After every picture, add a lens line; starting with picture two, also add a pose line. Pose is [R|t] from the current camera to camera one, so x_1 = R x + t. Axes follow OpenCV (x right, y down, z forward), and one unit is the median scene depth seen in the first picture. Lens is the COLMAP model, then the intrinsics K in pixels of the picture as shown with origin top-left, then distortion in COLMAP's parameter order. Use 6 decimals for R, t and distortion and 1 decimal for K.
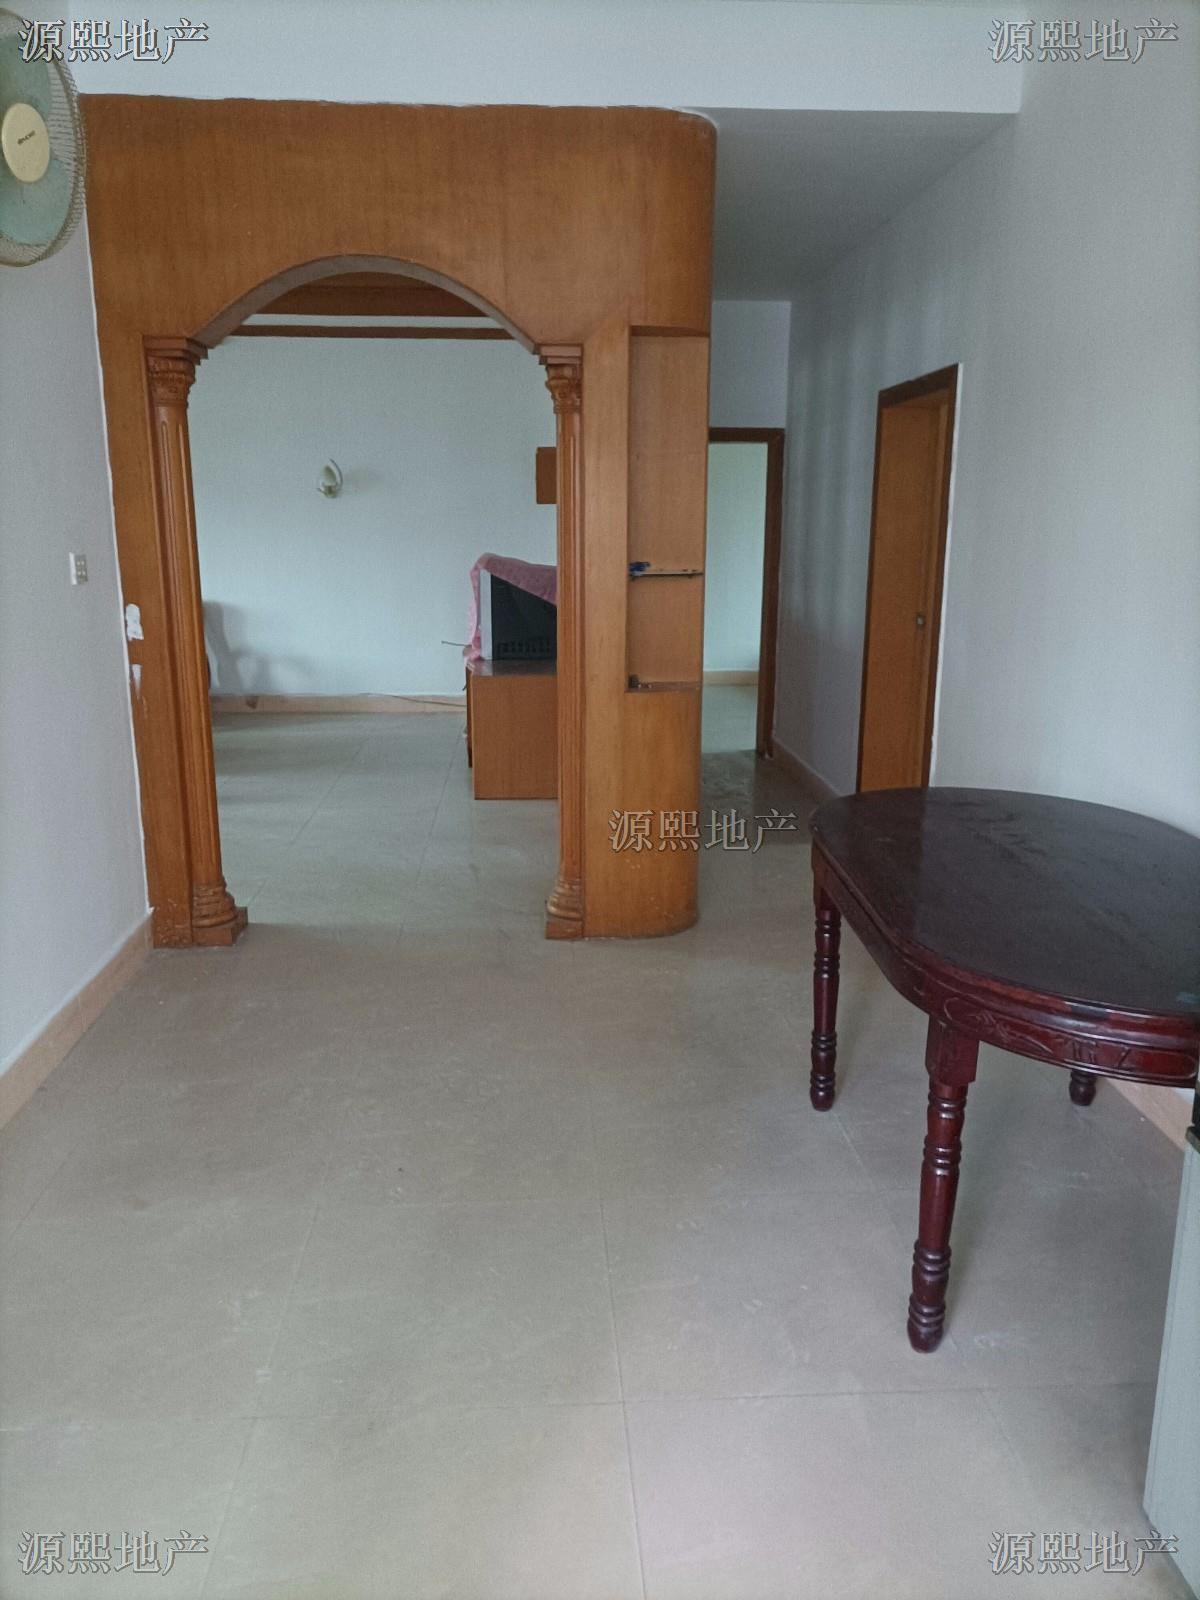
lens RADIAL K [[1182.3, 0, 607.2], [0, 1182.3, 798.5], [0, 0, 1]] dist [0.040675, -0.029313]
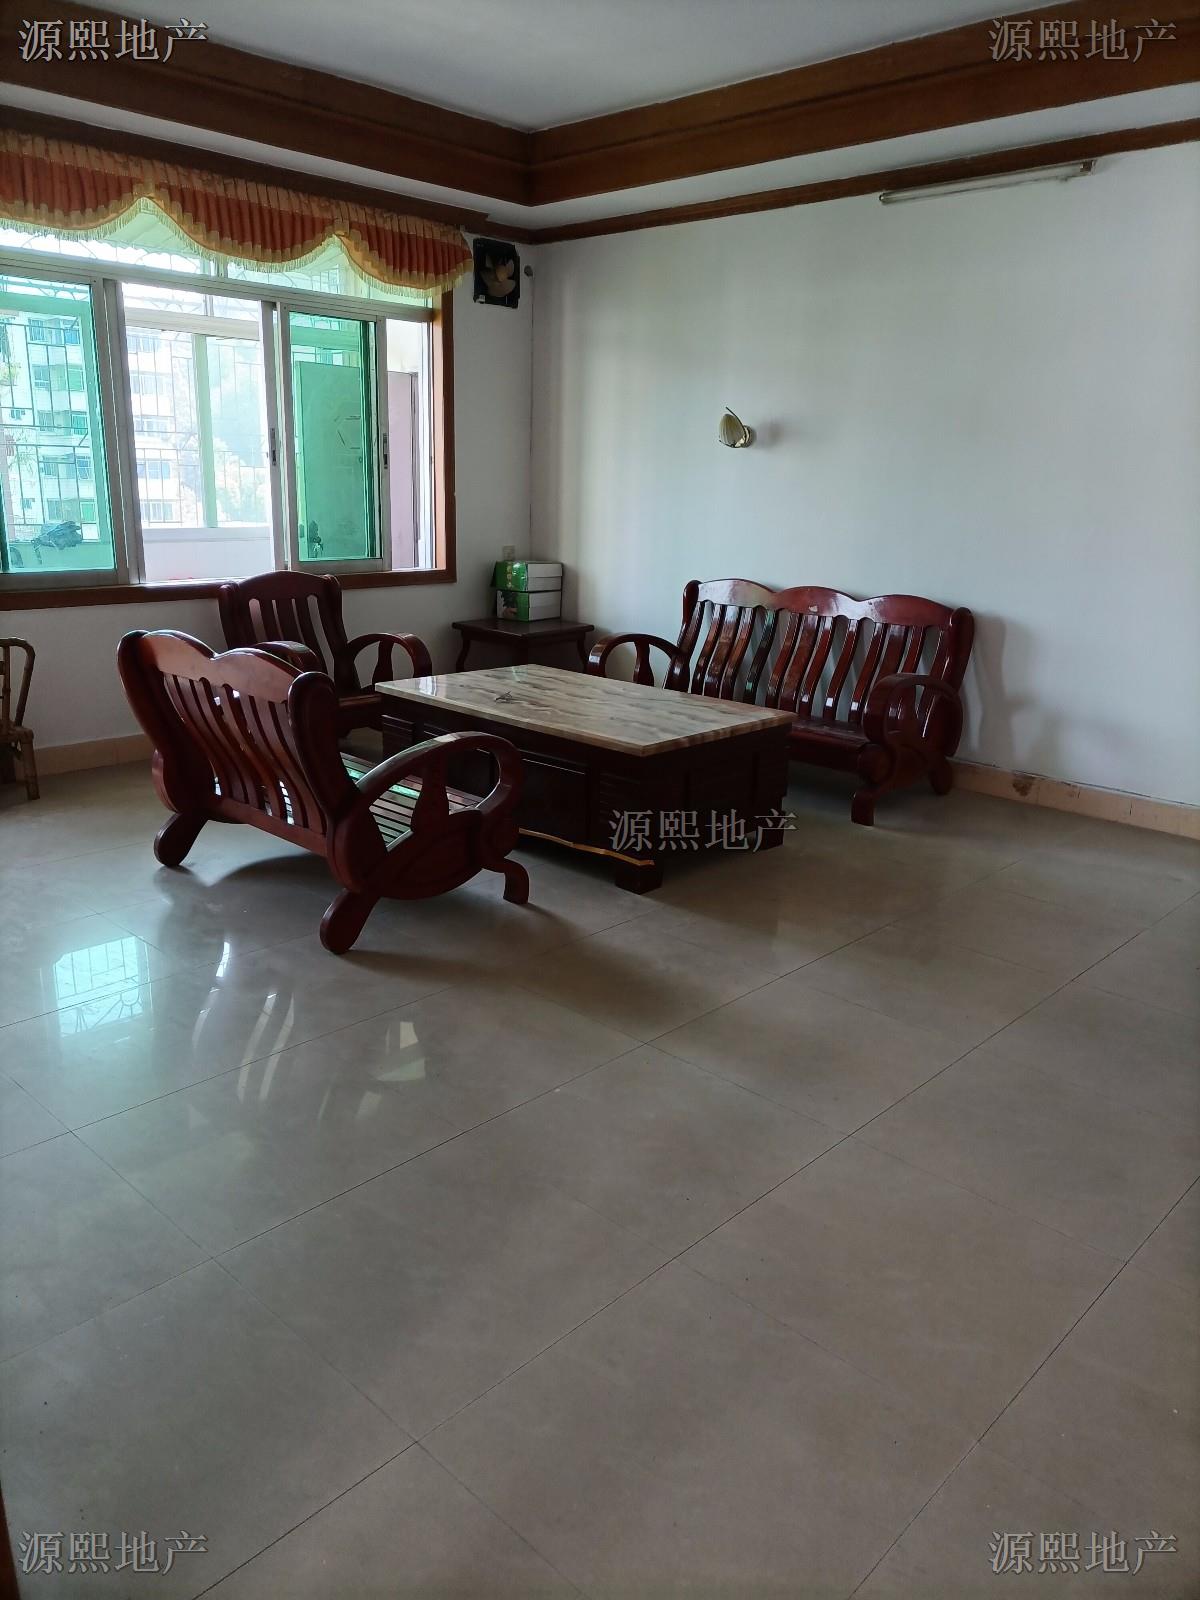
lens RADIAL K [[1182.3, 0, 599.8], [0, 1182.3, 795.3], [0, 0, 1]] dist [0.040675, -0.029313]
pose [[0.676740, 0.209688, -0.705729, -0.015511], [-0.193611, 0.975530, 0.104193, -0.101618], [0.710308, 0.066125, 0.700778, 0.438391]]
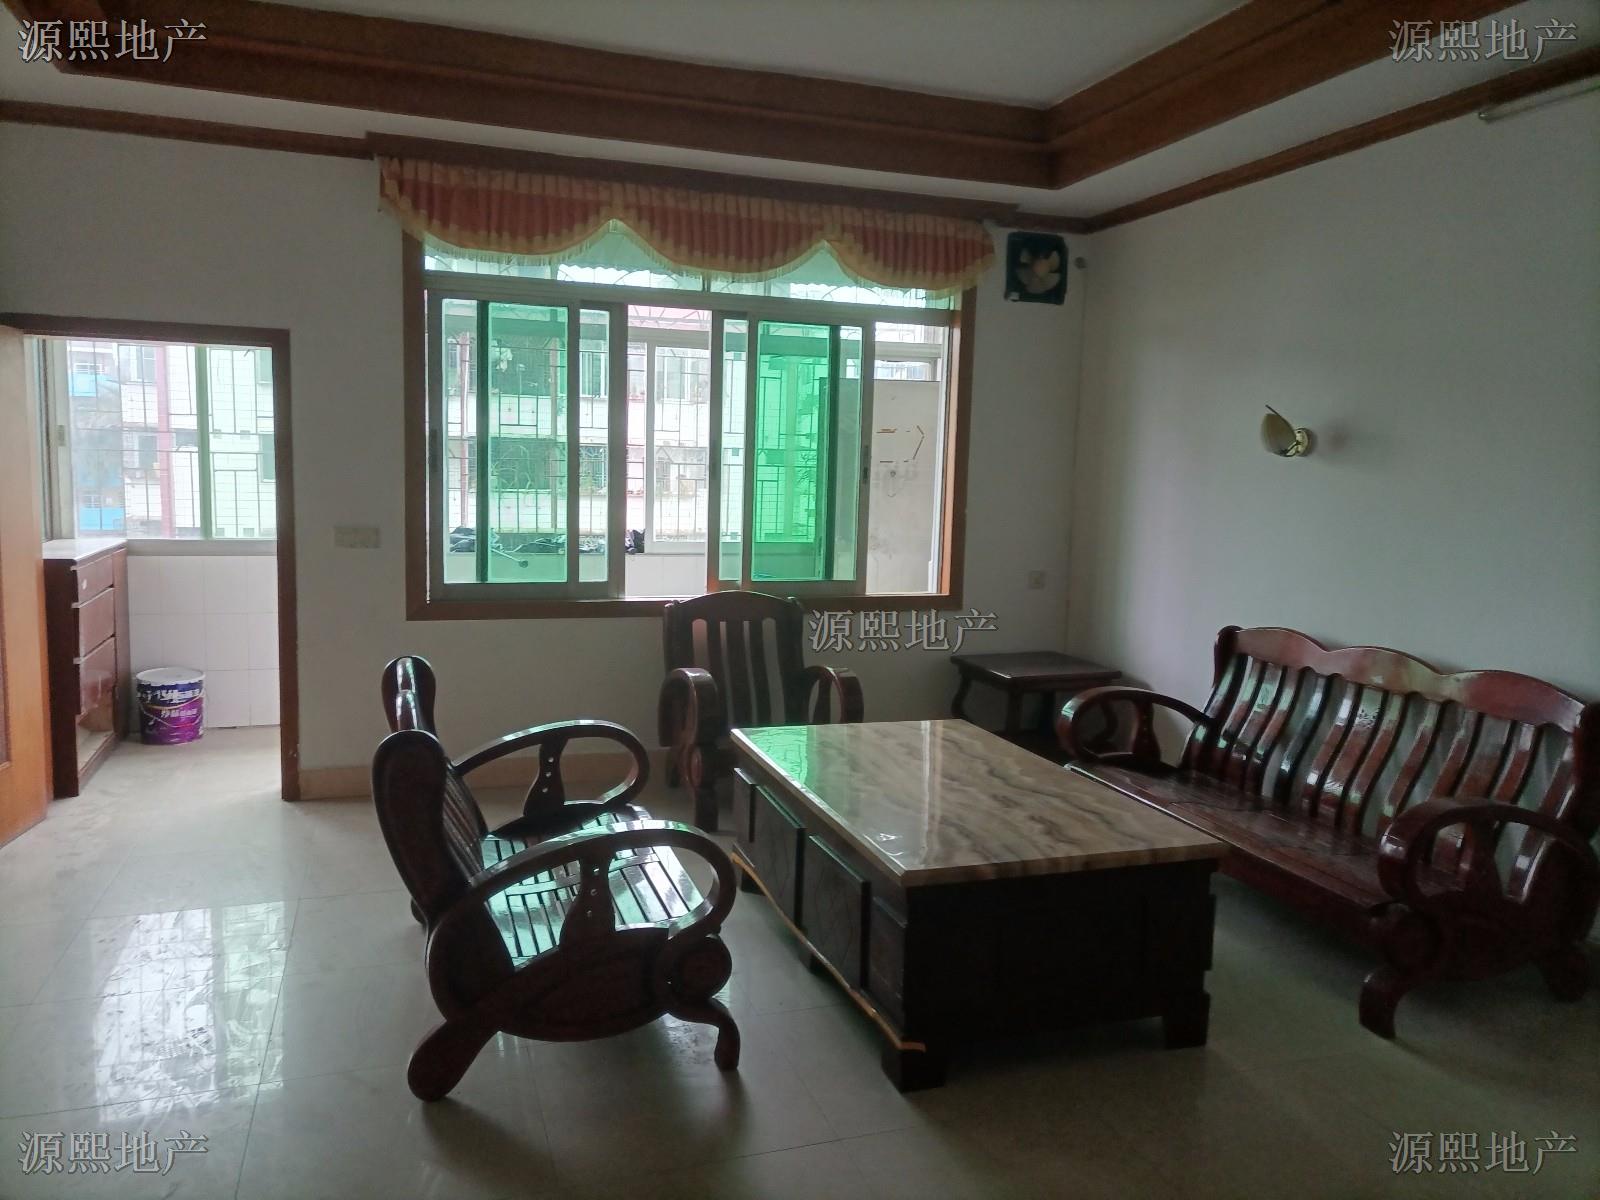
lens RADIAL K [[1182.3, 0, 803.2], [0, 1182.3, 597.4], [0, 0, 1]] dist [0.040675, -0.029313]
pose [[0.261938, 0.110322, -0.958758, -0.043750], [-0.248426, 0.967675, 0.043476, -0.153959], [0.932563, 0.226792, 0.280877, 0.640596]]
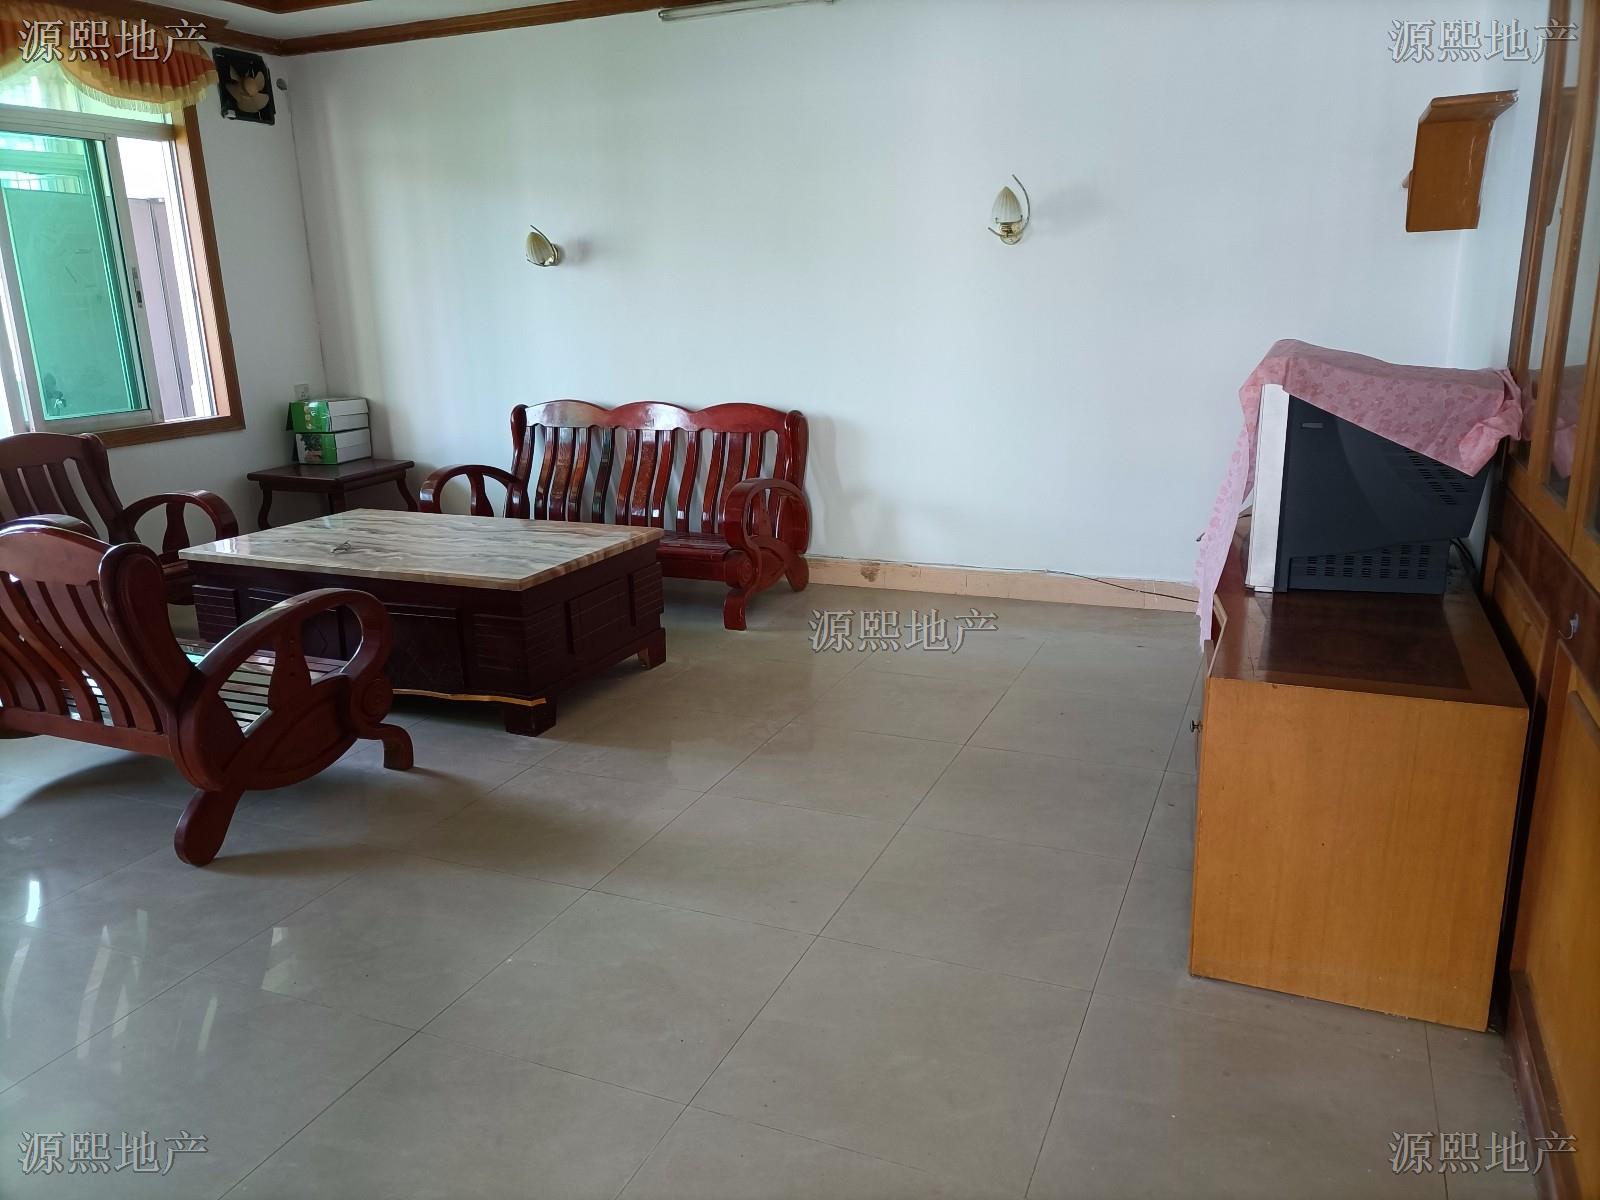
lens RADIAL K [[1182.3, 0, 802.5], [0, 1182.3, 599.3], [0, 0, 1]] dist [0.040675, -0.029313]
pose [[0.888968, 0.090899, -0.448858, -0.043988], [-0.078274, 0.995840, 0.046646, -0.097129], [0.451231, -0.006333, 0.892385, 0.429271]]
